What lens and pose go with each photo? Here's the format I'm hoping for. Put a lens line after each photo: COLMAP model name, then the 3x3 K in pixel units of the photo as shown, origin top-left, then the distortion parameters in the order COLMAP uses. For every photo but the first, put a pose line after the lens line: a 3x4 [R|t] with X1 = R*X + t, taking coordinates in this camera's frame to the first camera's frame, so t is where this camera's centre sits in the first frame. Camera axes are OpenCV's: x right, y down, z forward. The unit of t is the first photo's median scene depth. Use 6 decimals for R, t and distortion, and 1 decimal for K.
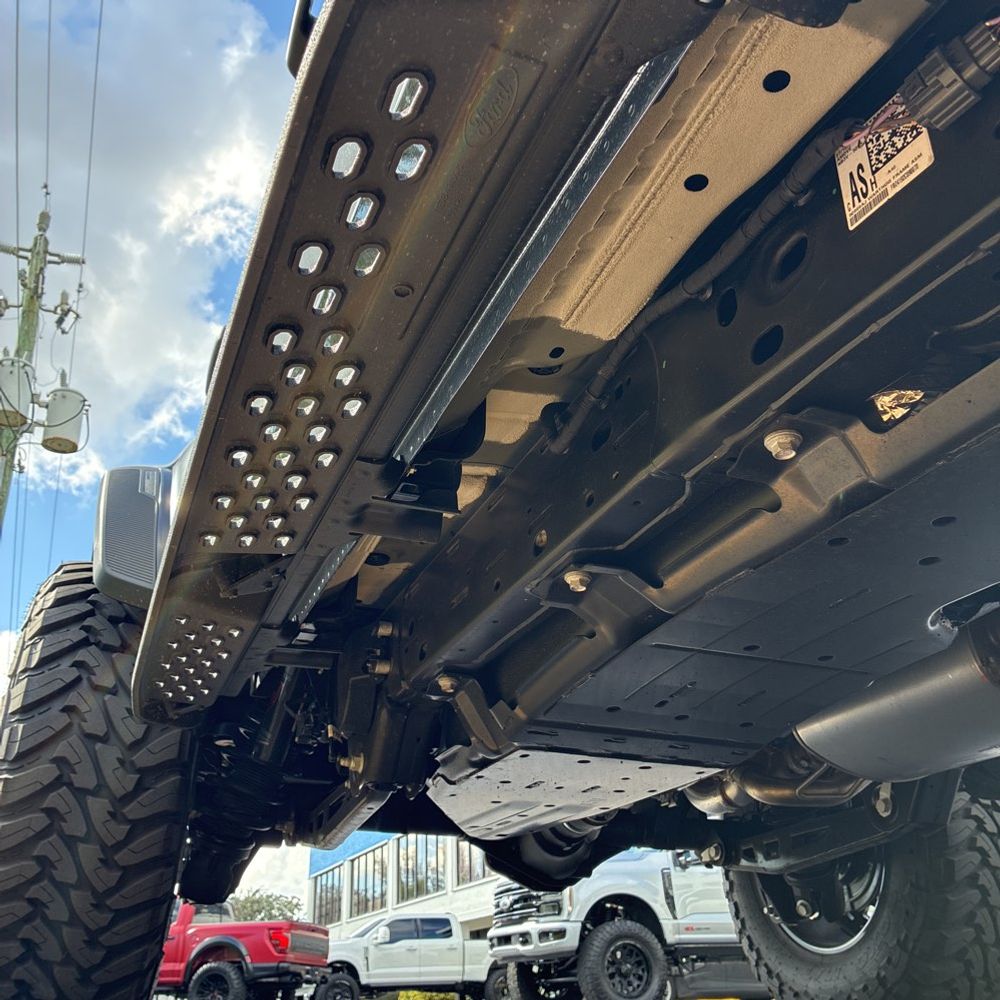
lens RADIAL K [[1014.2, 0, 497.7], [0, 1014.2, 497.5], [0, 0, 1]] dist [0.020285, 0.000000]
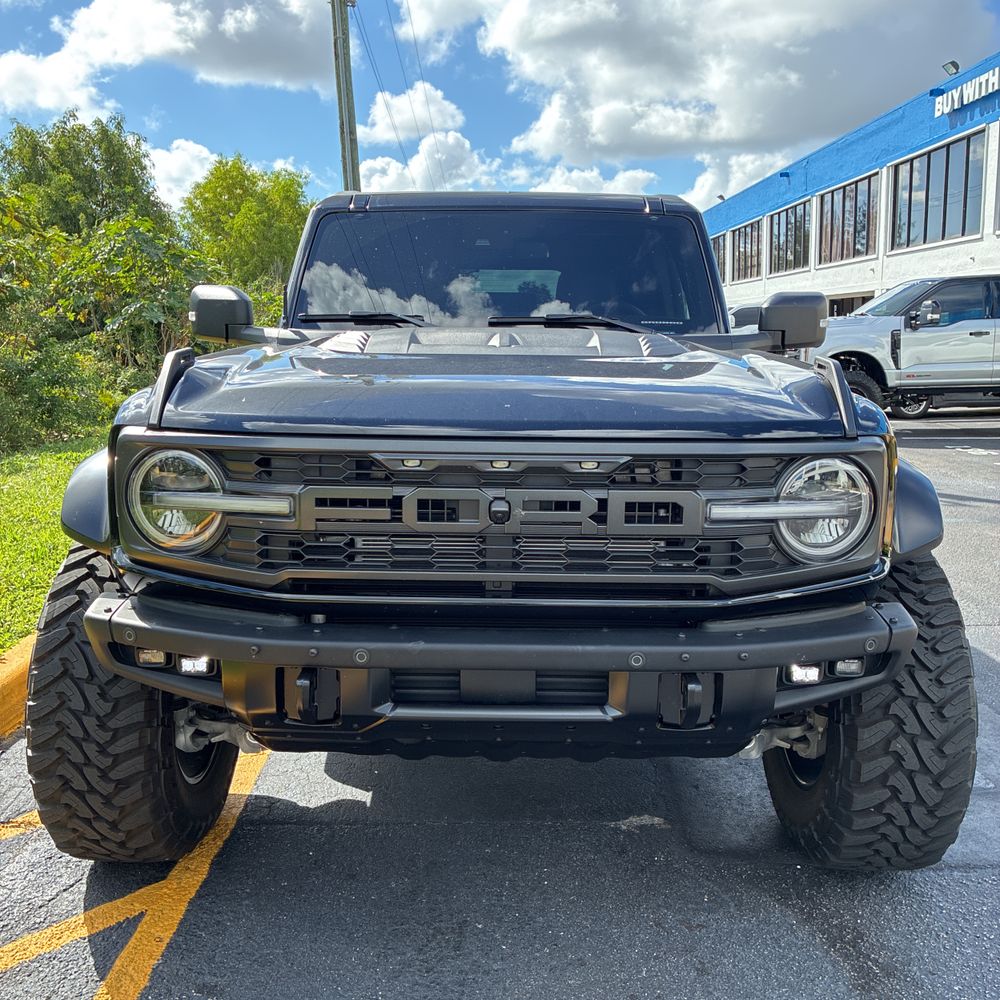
lens RADIAL K [[1014.2, 0, 495.6], [0, 1014.2, 493.7], [0, 0, 1]] dist [0.020285, 0.000000]
pose [[0.923762, 0.074872, -0.375576, 0.200316], [0.160652, 0.814480, 0.557507, -0.230056], [0.347641, -0.575341, 0.740357, -0.168201]]
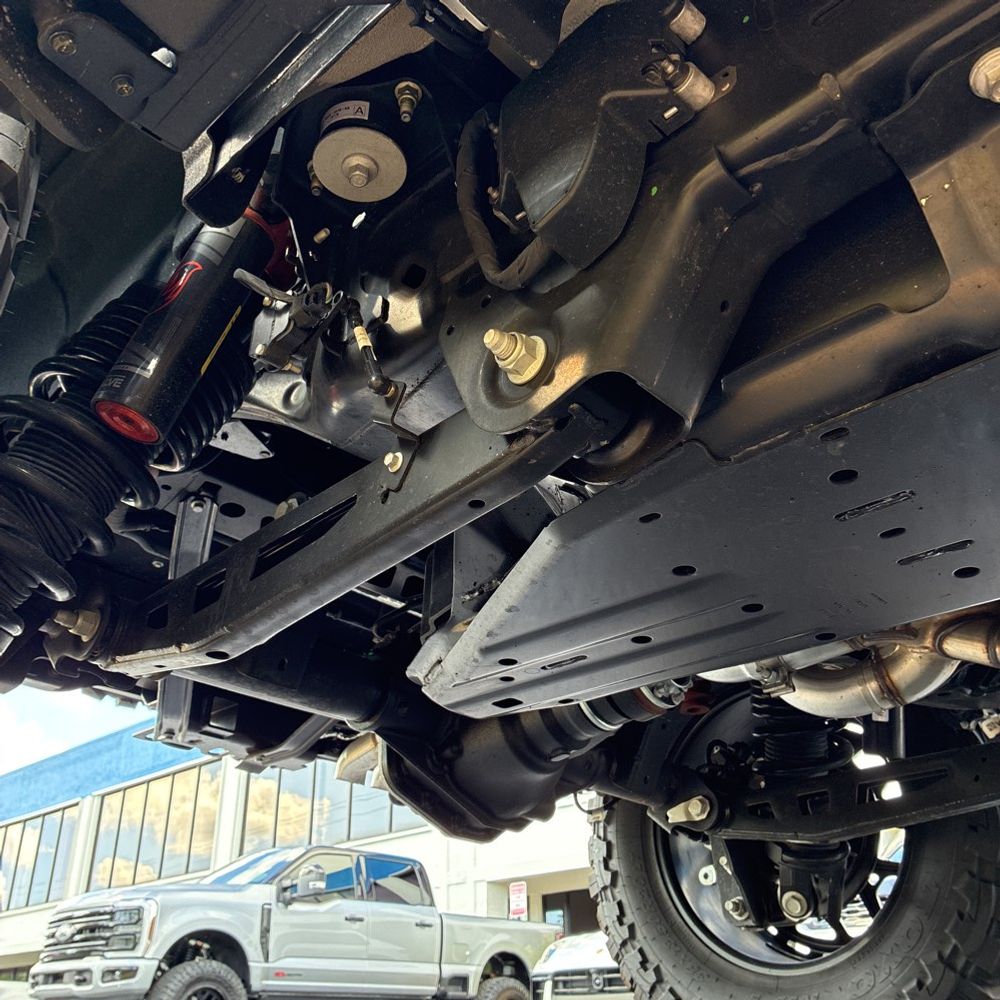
lens RADIAL K [[1014.2, 0, 500.1], [0, 1014.2, 494.5], [0, 0, 1]] dist [0.020285, 0.000000]
pose [[0.910339, 0.217108, 0.352346, -0.041539], [-0.199628, 0.976117, -0.085694, 0.053734], [-0.362536, 0.007672, 0.931938, 0.099647]]
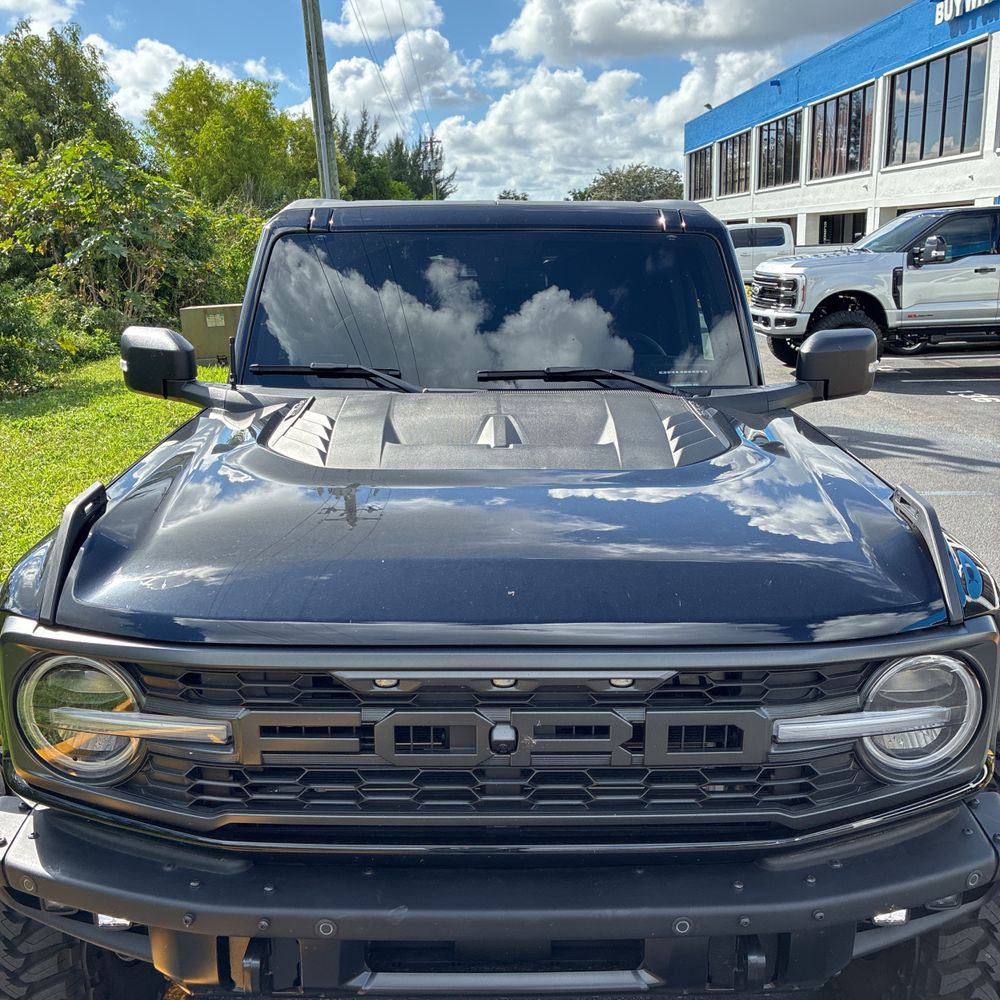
lens RADIAL K [[1014.2, 0, 503.6], [0, 1014.2, 495.5], [0, 0, 1]] dist [0.020285, 0.000000]
pose [[0.933336, 0.094443, -0.346358, 0.177072], [0.156909, 0.760433, 0.630175, -0.239556], [0.322898, -0.642512, 0.694921, -0.107996]]
